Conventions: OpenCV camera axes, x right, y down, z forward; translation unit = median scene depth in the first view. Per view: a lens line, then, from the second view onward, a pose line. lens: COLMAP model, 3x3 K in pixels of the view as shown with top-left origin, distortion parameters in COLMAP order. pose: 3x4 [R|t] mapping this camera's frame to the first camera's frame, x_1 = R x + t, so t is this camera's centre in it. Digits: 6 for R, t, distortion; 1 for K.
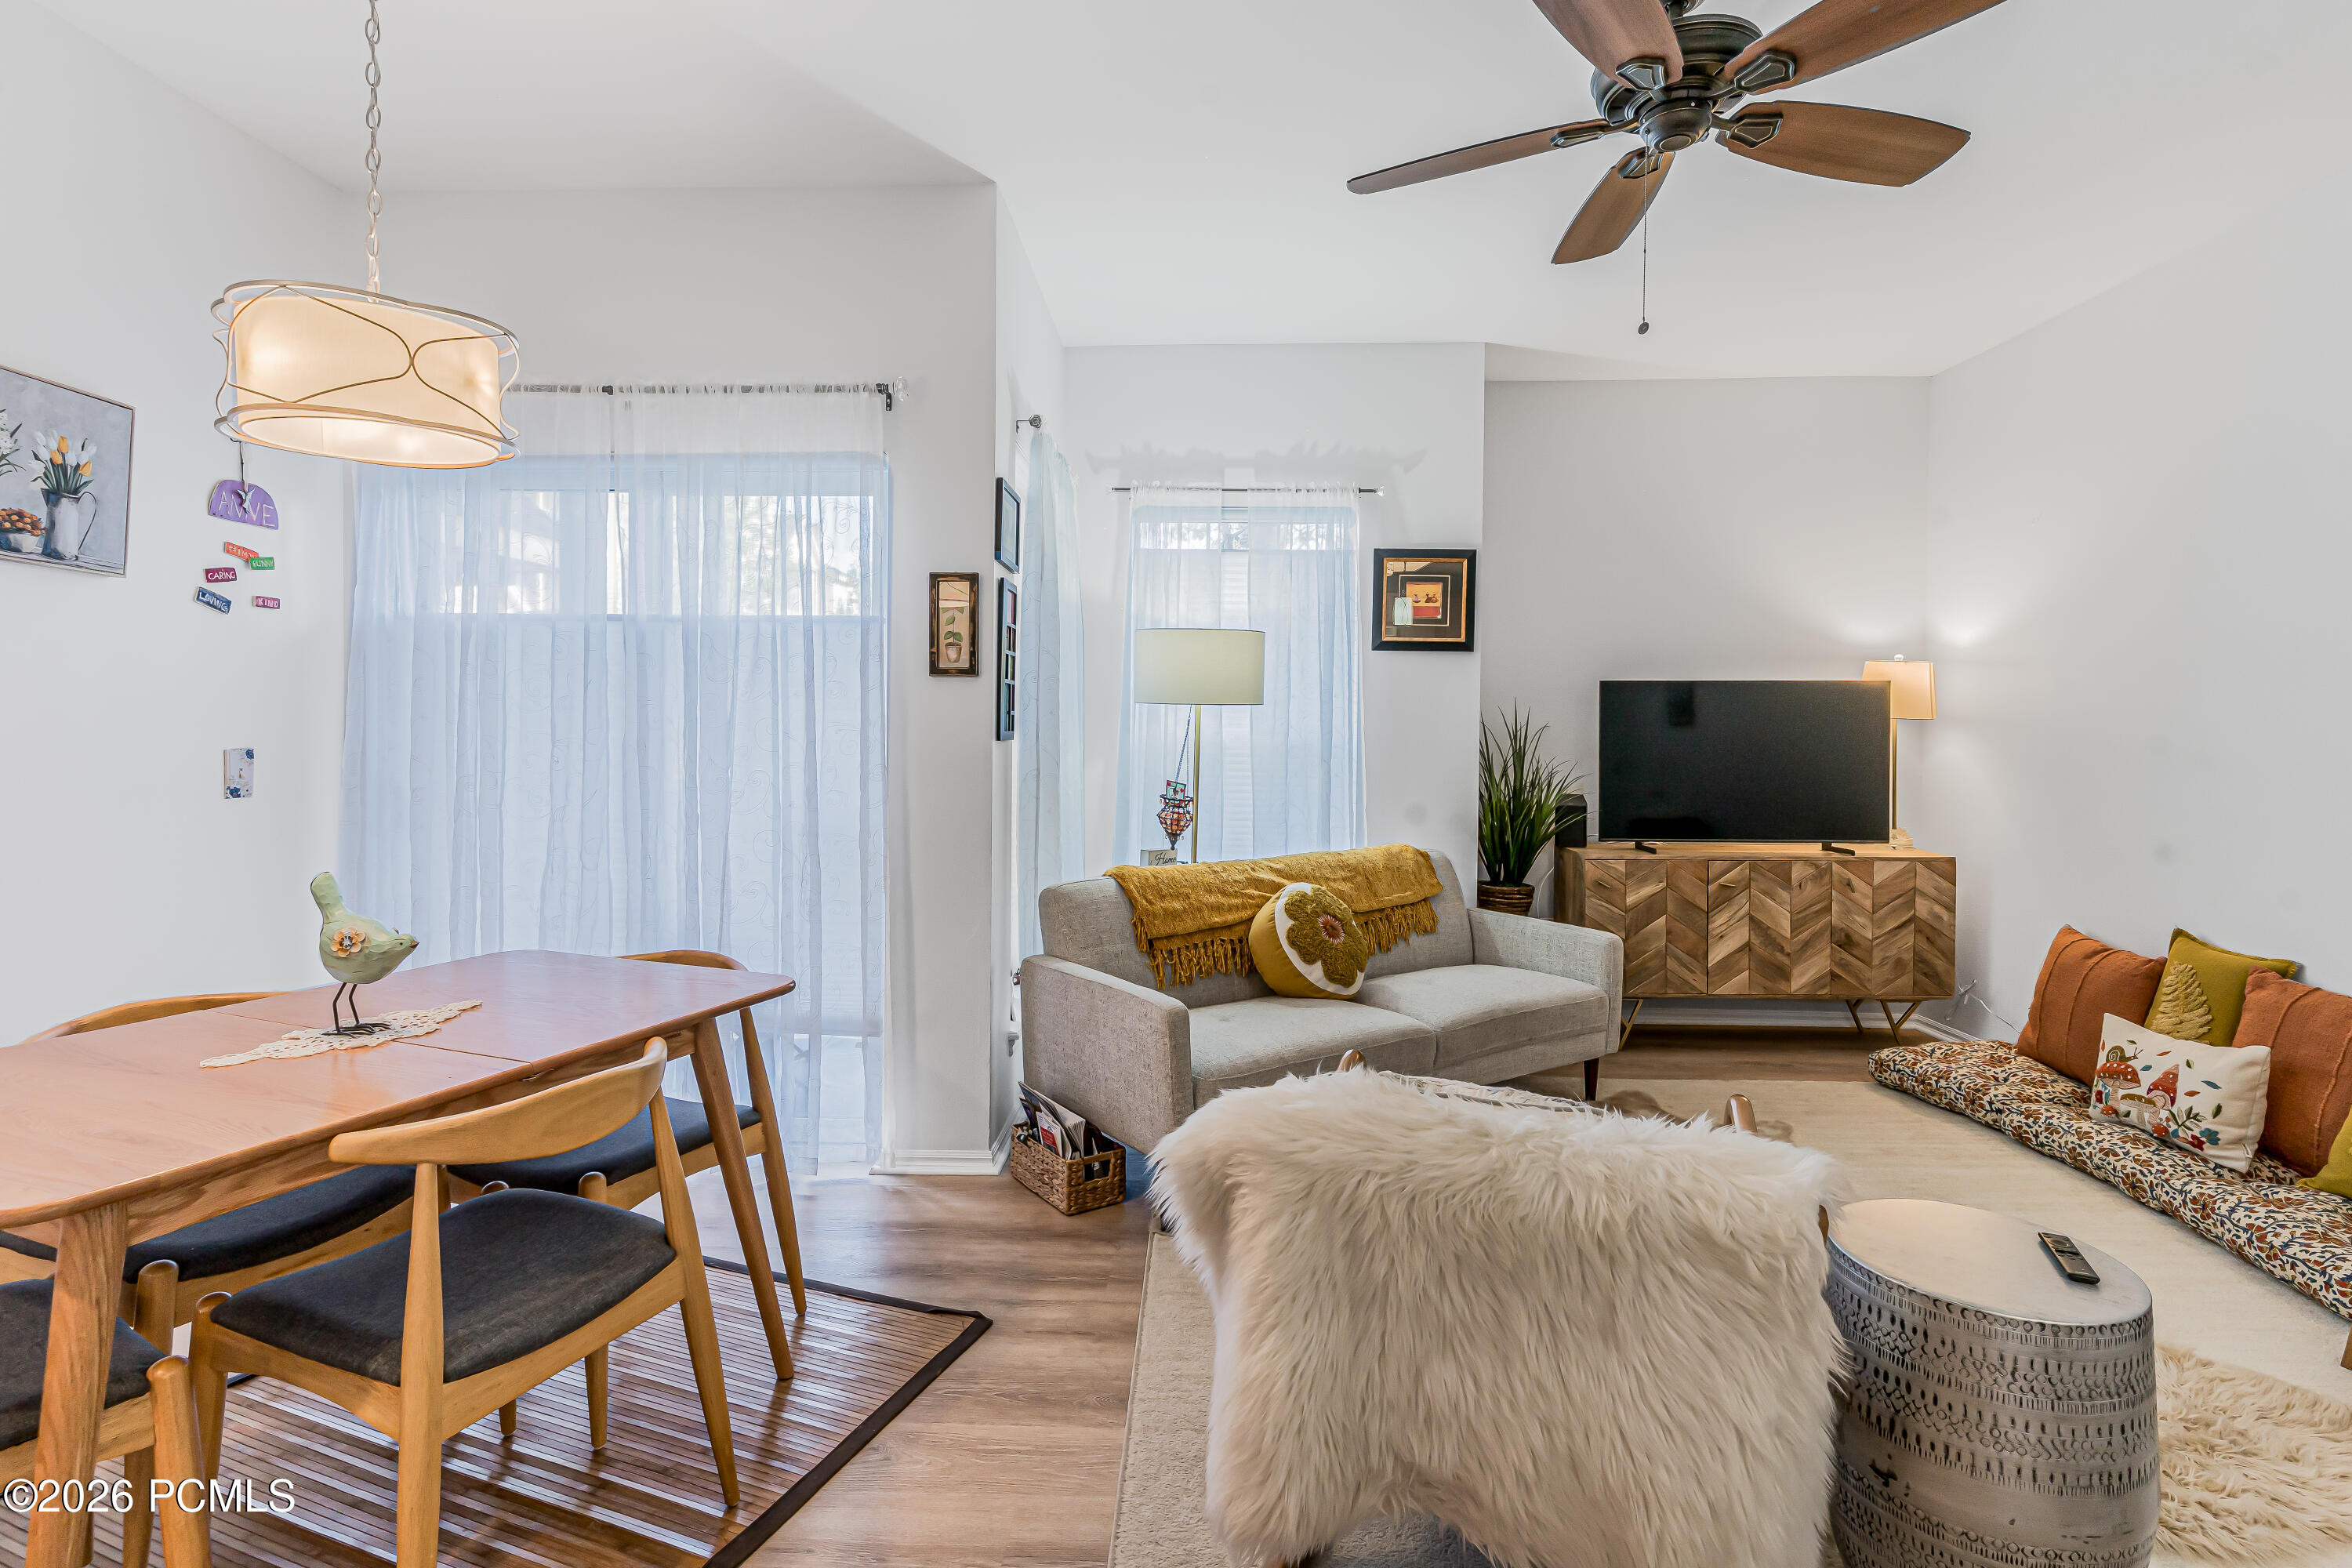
lens RADIAL K [[1139.9, 0, 1171.9], [0, 1139.9, 736.1], [0, 0, 1]] dist [0.002184, 0.000460]
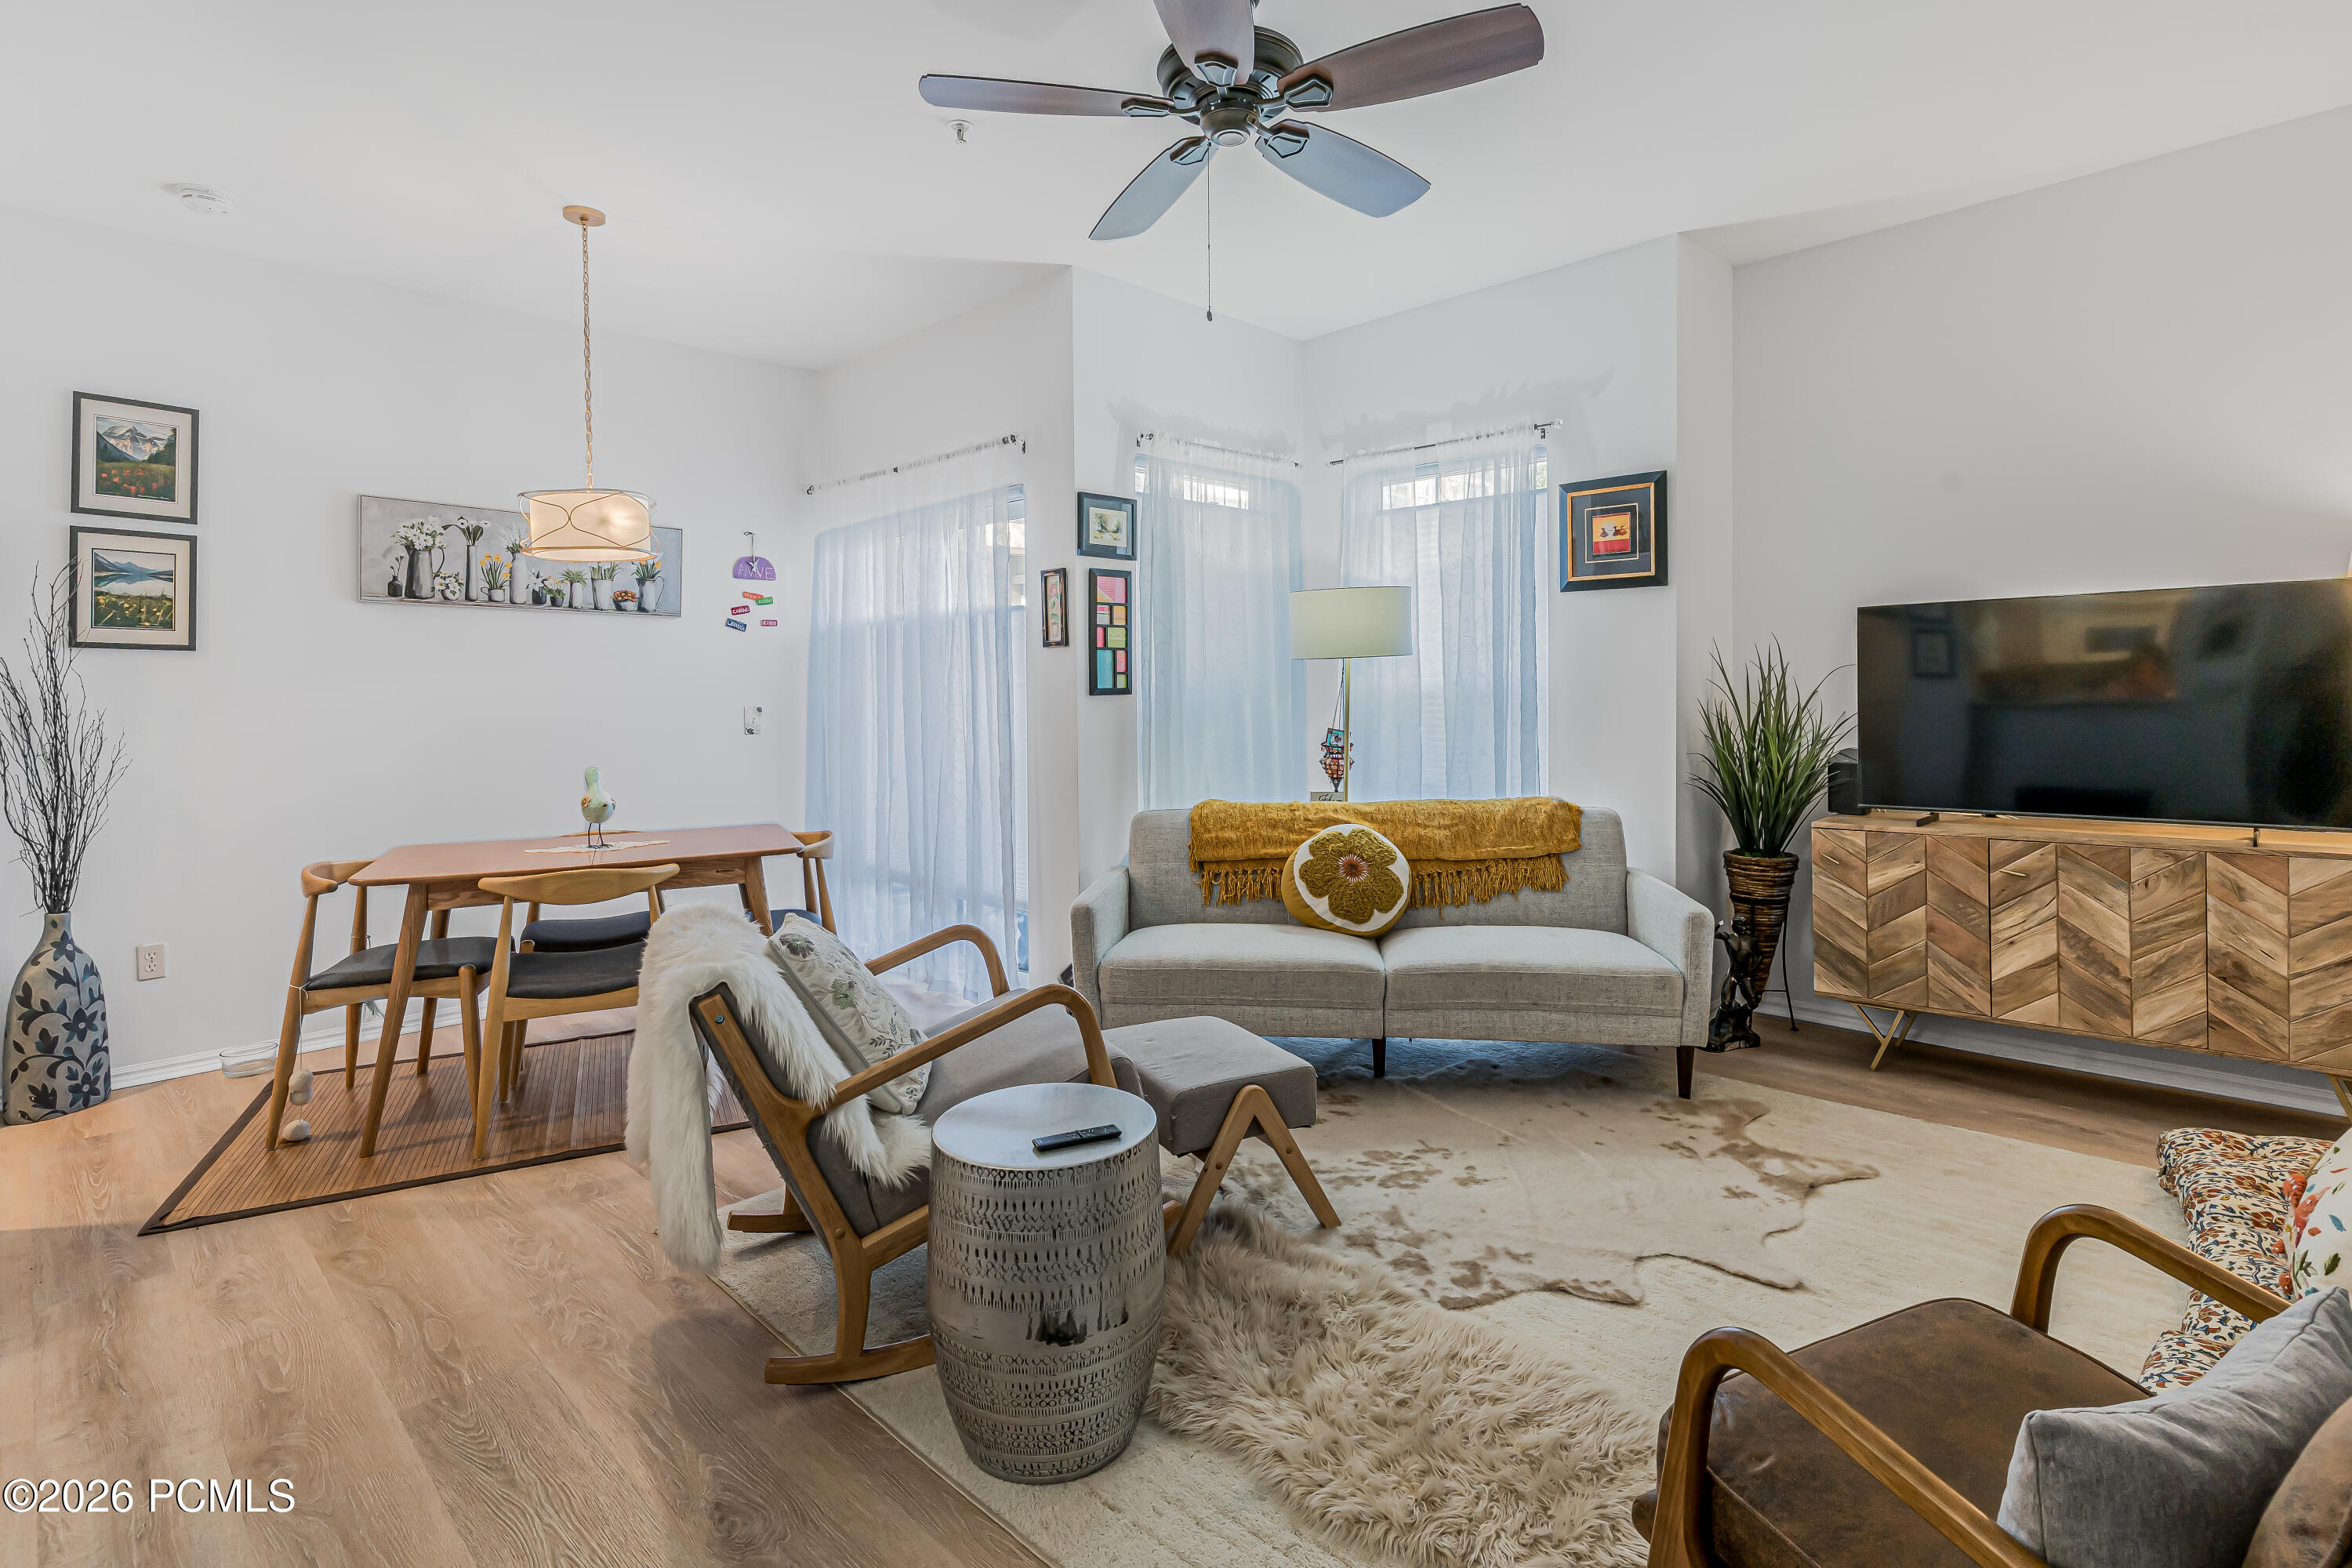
lens RADIAL K [[1164.0, 0, 1184.4], [0, 1164.0, 693.3], [0, 0, 1]] dist [0.002007, 0.000714]
pose [[0.736534, -0.016175, -0.676207, 0.603288], [0.018600, 0.999820, -0.003656, 0.006087], [0.676144, -0.009885, 0.736703, 0.078351]]
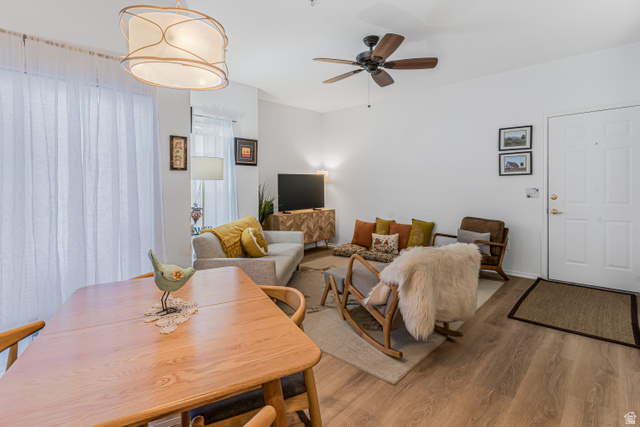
lens RADIAL K [[316.7, 0, 322.3], [0, 316.7, 188.8], [0, 0, 1]] dist [0.002007, 0.000714]
pose [[0.648124, -0.024325, 0.761147, -0.424358], [0.023570, 0.999652, 0.011877, -0.003615], [-0.761170, 0.010243, 0.648471, 0.123232]]
